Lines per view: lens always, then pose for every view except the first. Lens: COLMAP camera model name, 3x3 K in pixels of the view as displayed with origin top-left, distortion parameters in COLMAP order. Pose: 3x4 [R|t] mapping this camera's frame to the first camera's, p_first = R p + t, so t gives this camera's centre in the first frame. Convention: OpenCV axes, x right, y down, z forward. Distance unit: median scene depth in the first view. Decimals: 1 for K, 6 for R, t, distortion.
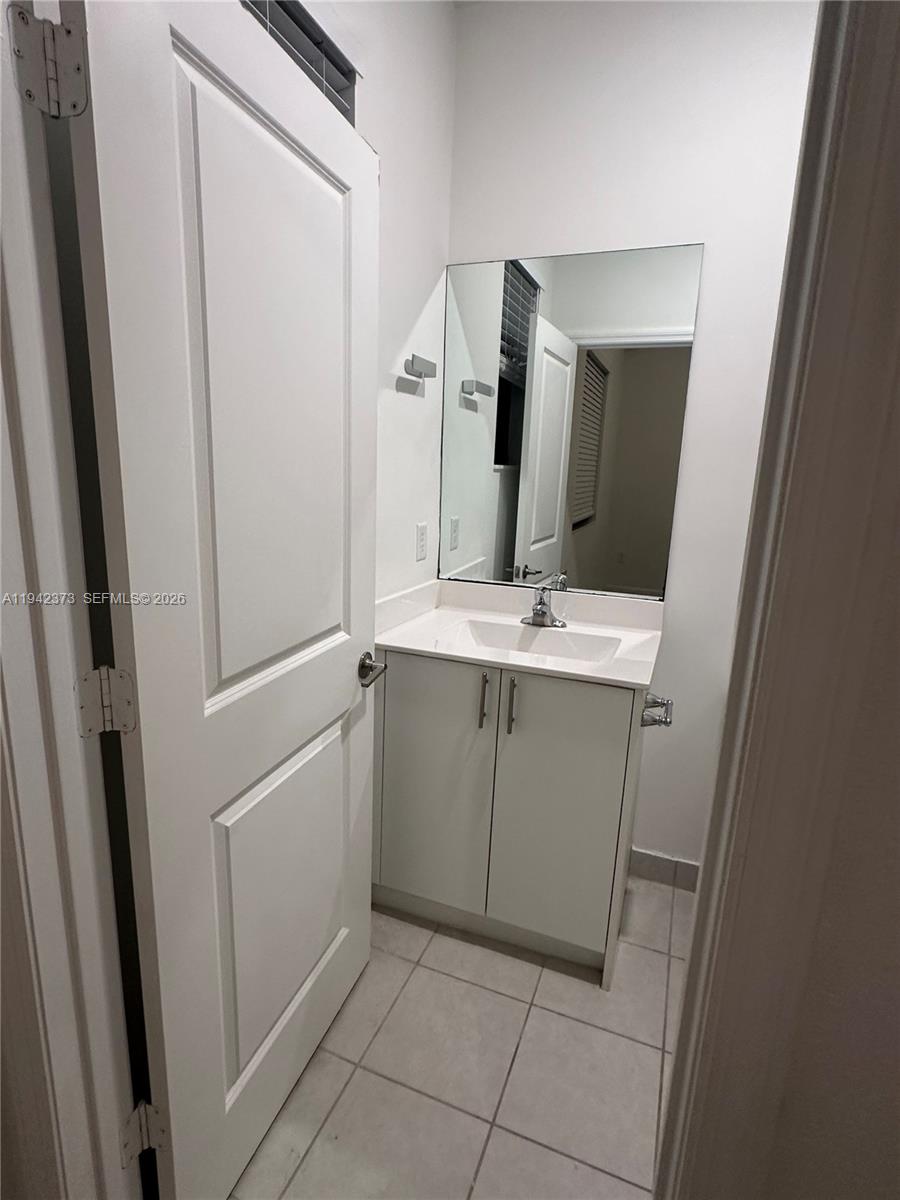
lens RADIAL K [[616.6, 0, 450.0], [0, 616.6, 600.0], [0, 0, 1]] dist [0.000000, 0.000035]
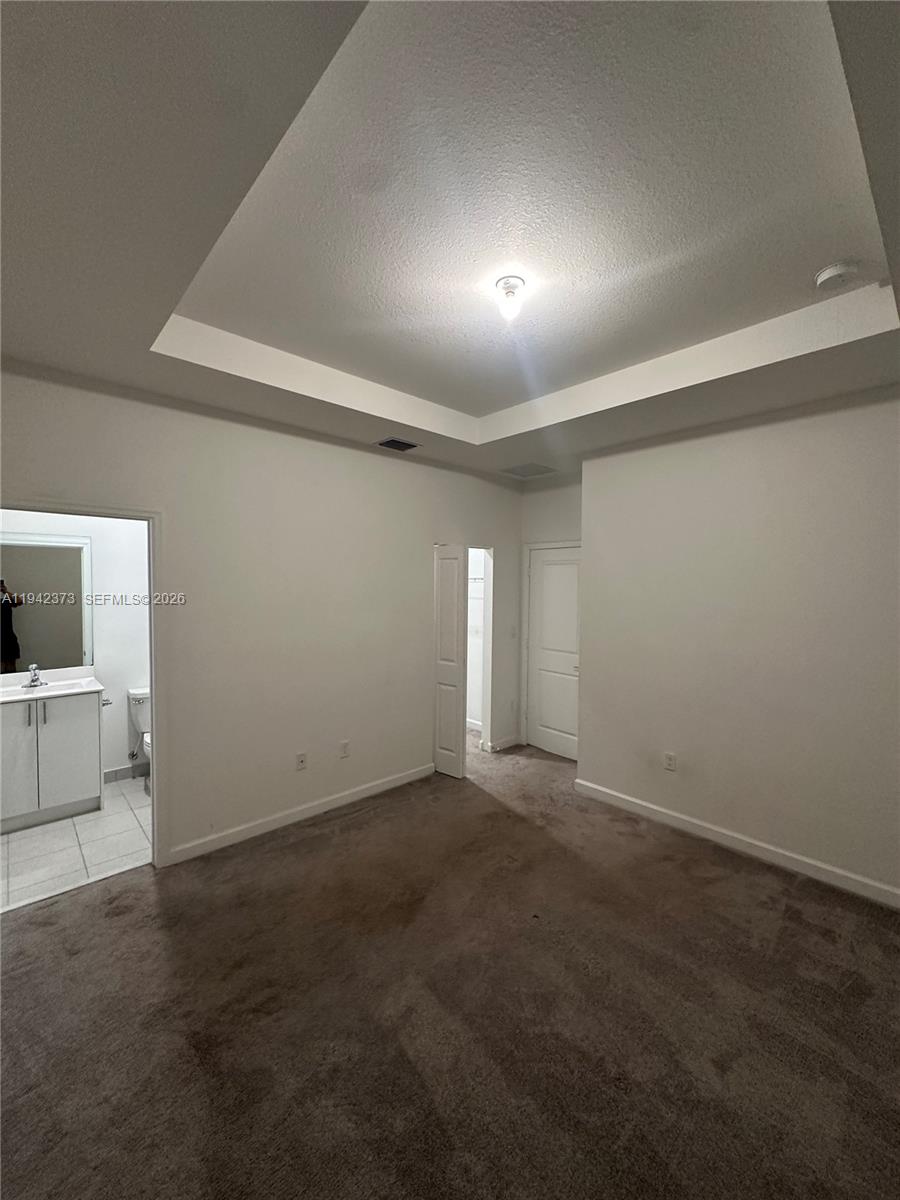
lens RADIAL K [[481.7, 0, 450.0], [0, 481.7, 600.0], [0, 0, 1]] dist [-0.002794, -0.000238]
pose [[0.428166, -0.068308, 0.901115, -0.896534], [0.205333, 0.978412, -0.023397, 0.101413], [-0.880064, 0.195047, 0.432949, -1.364955]]
